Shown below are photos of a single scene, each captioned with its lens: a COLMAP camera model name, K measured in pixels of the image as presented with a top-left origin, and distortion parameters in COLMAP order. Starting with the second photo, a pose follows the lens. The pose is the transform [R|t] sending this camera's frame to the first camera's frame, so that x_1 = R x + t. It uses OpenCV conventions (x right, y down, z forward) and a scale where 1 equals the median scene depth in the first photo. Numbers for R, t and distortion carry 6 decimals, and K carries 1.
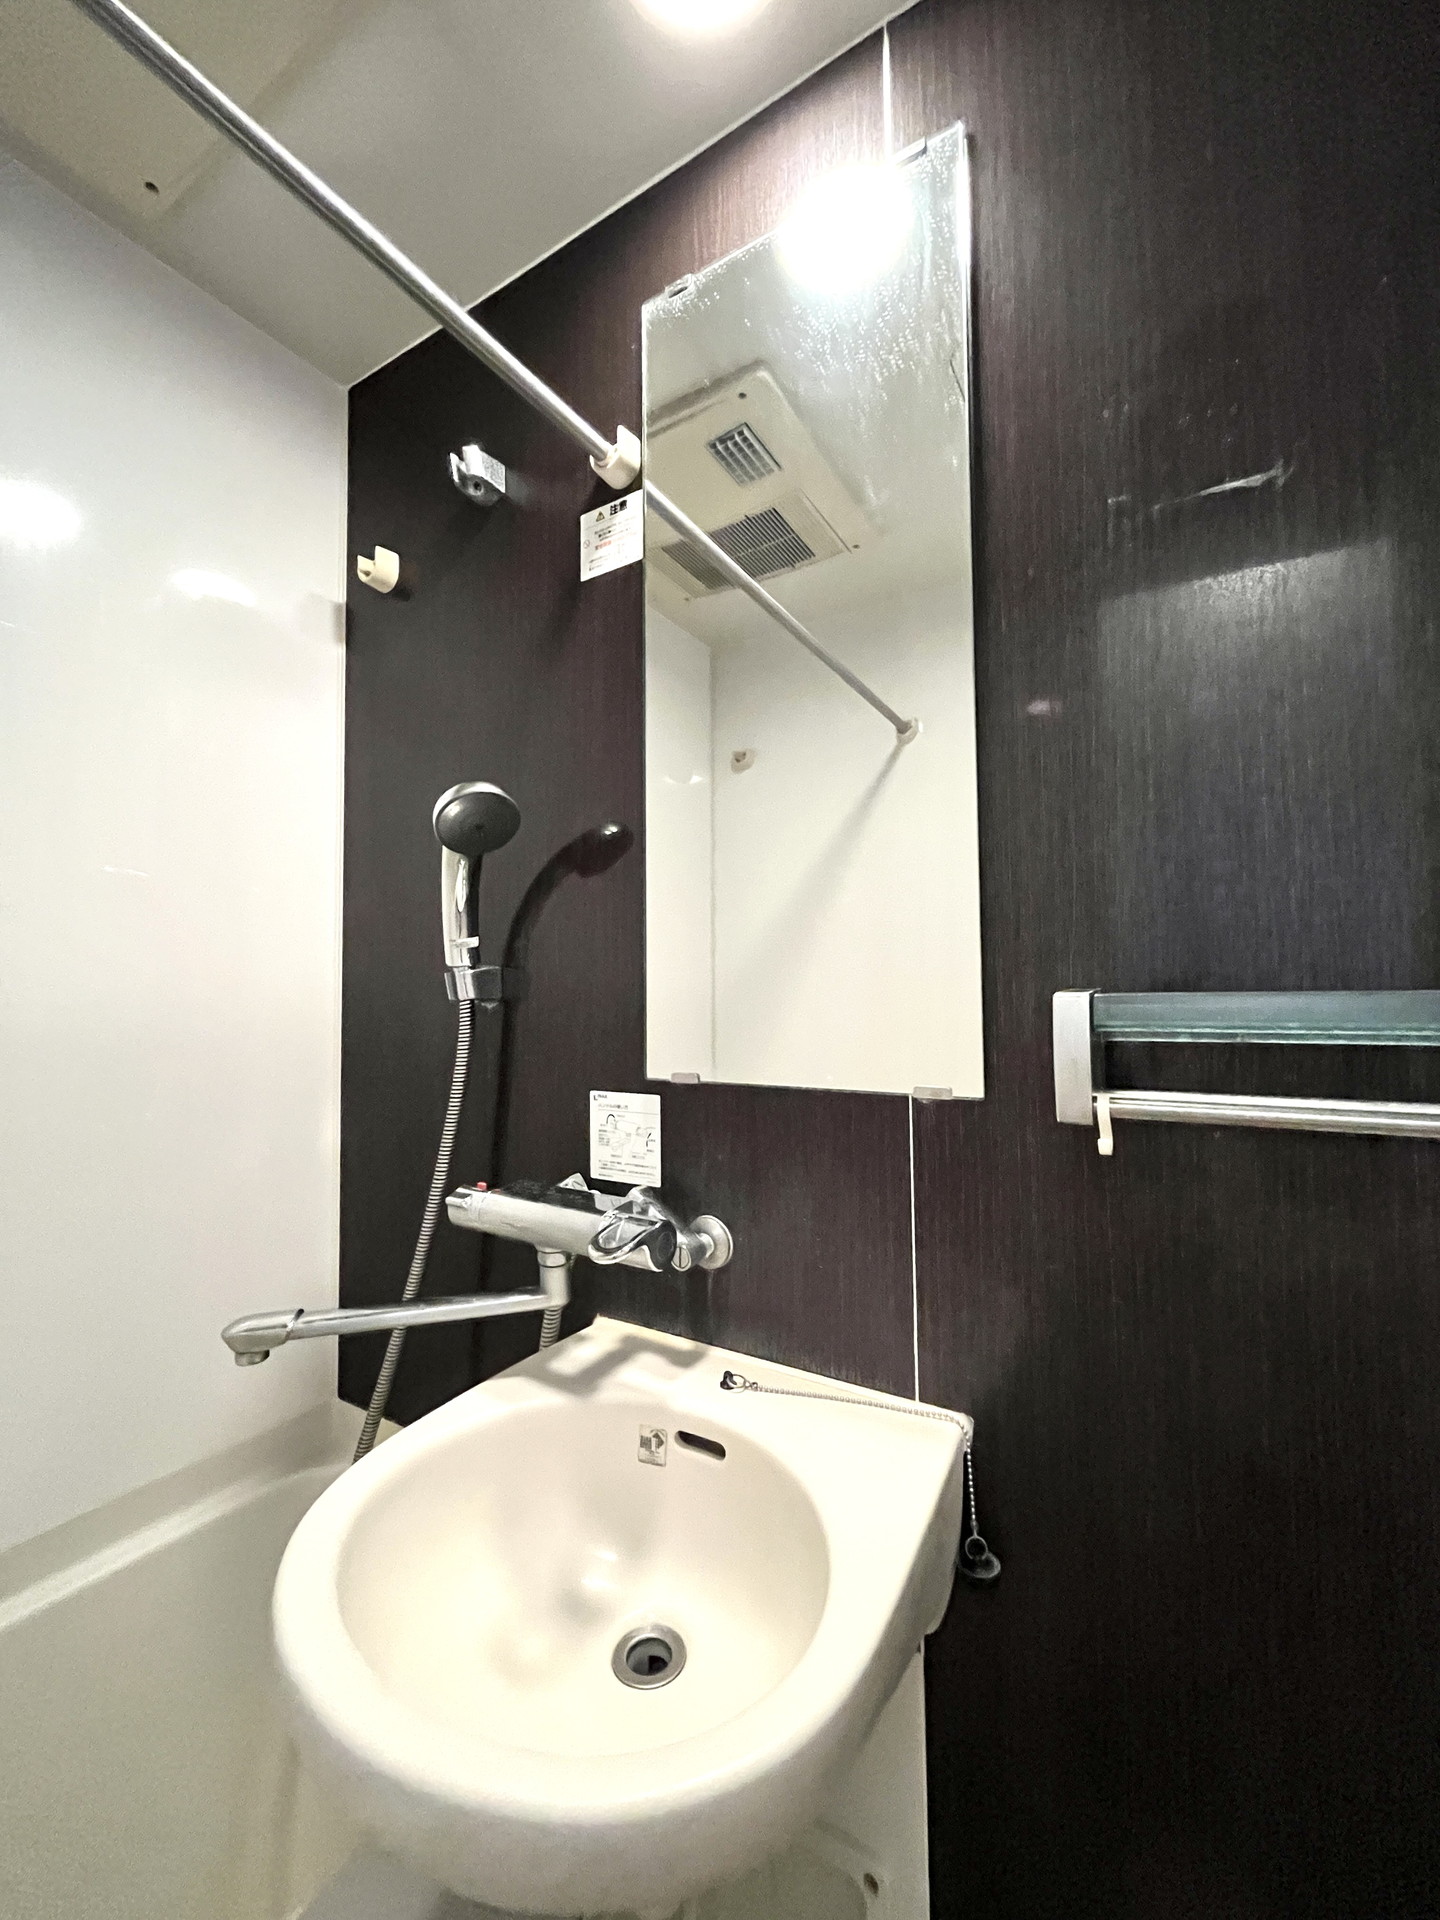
lens RADIAL K [[781.8, 0, 724.5], [0, 781.8, 957.3], [0, 0, 1]] dist [-0.003581, 0.000367]
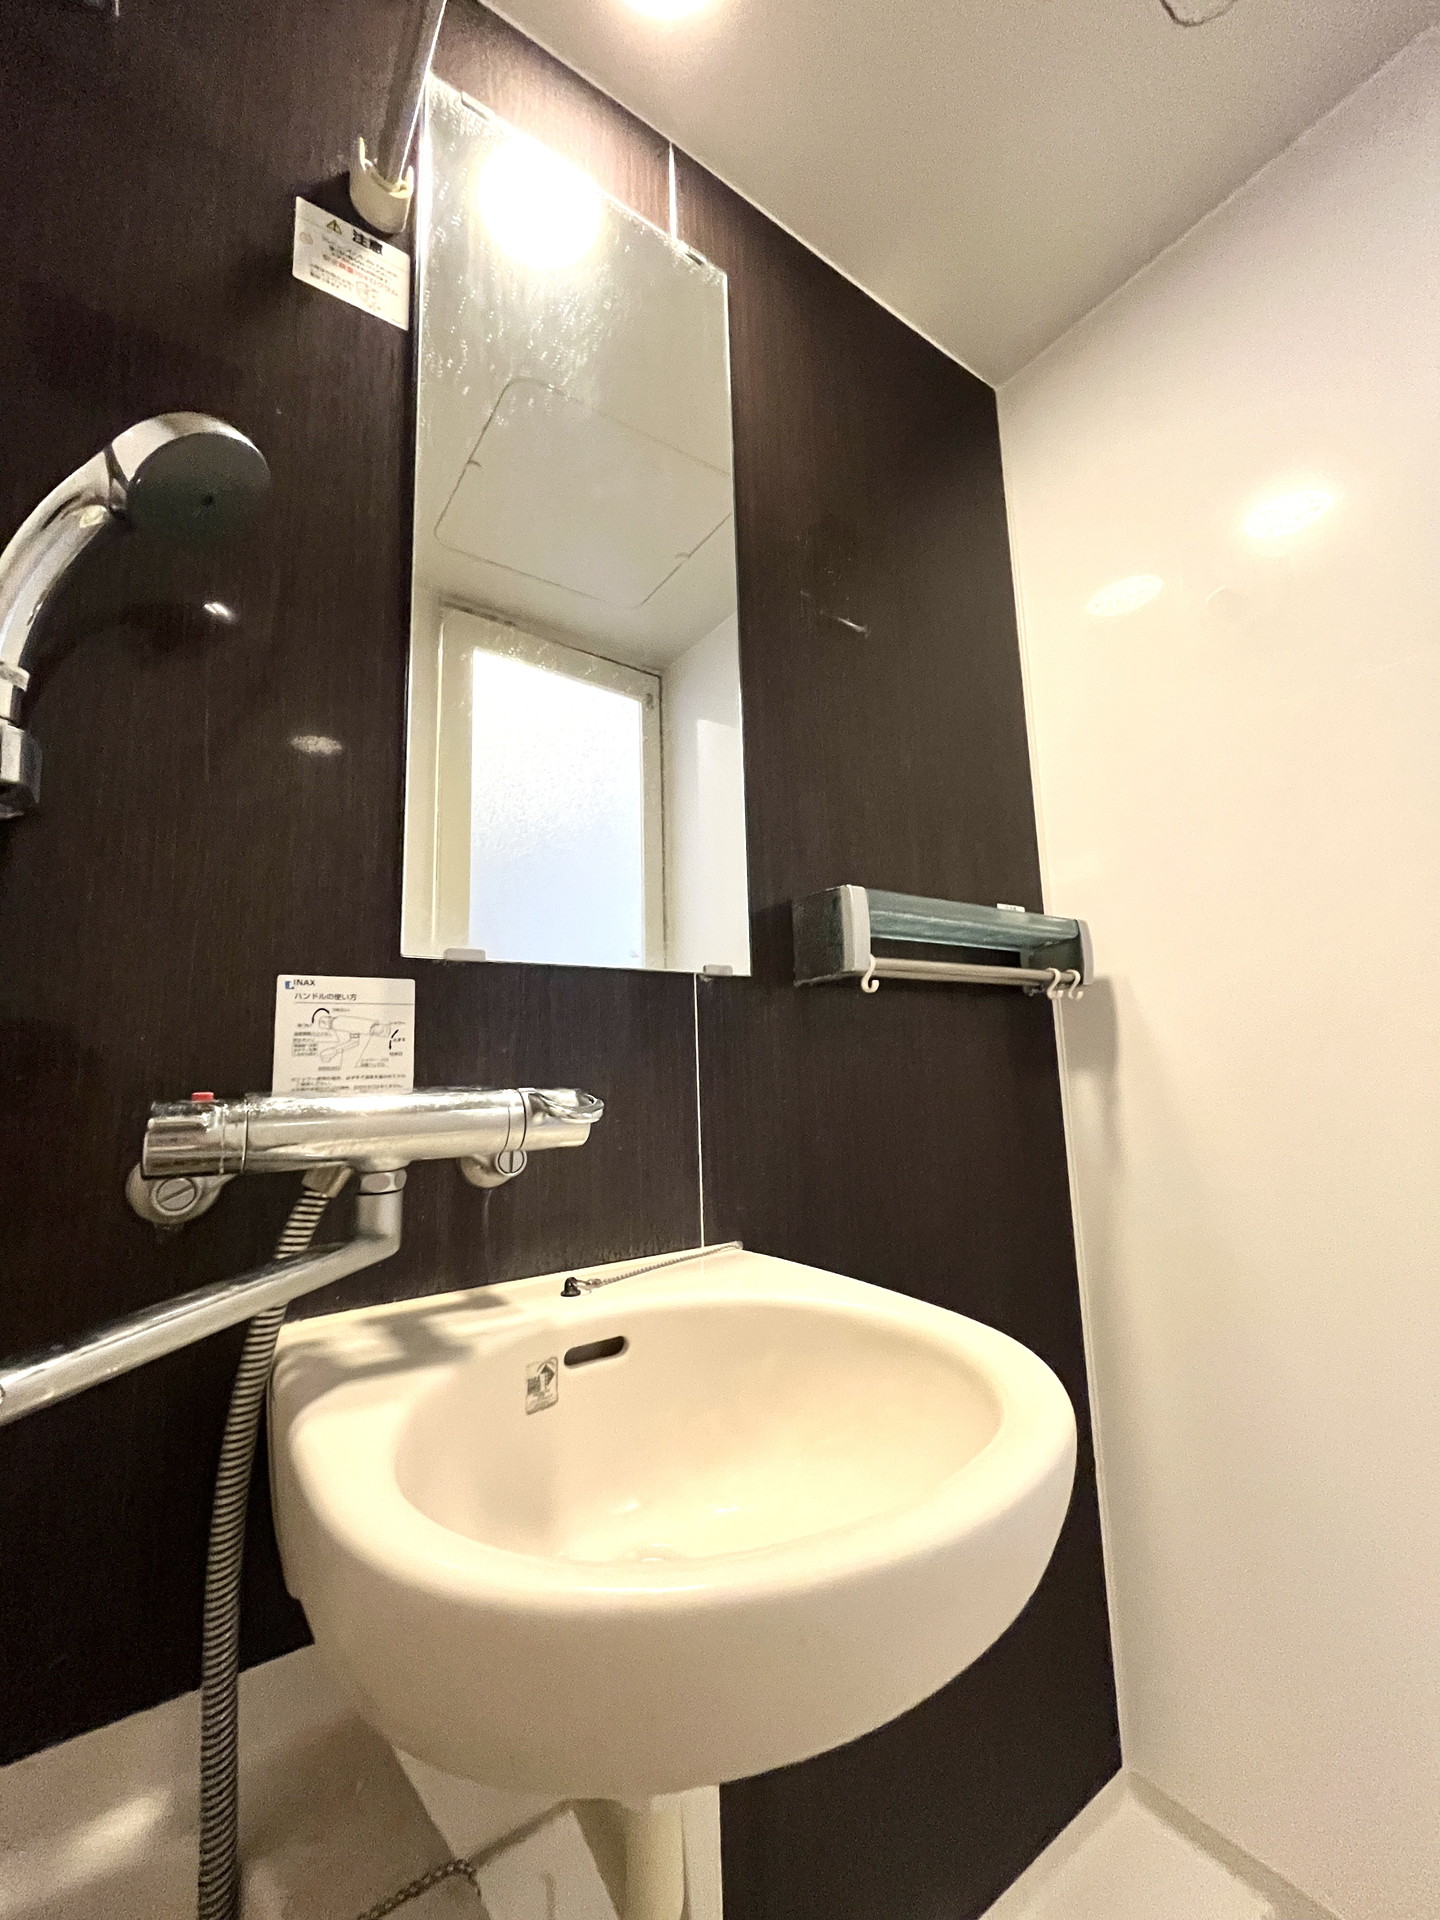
lens RADIAL K [[781.8, 0, 724.5], [0, 781.8, 957.3], [0, 0, 1]] dist [-0.003581, 0.000367]
pose [[0.400004, 0.128501, 0.907460, -0.634306], [-0.011315, 0.990739, -0.135306, 0.246688], [-0.916443, 0.043855, 0.397754, 0.406135]]
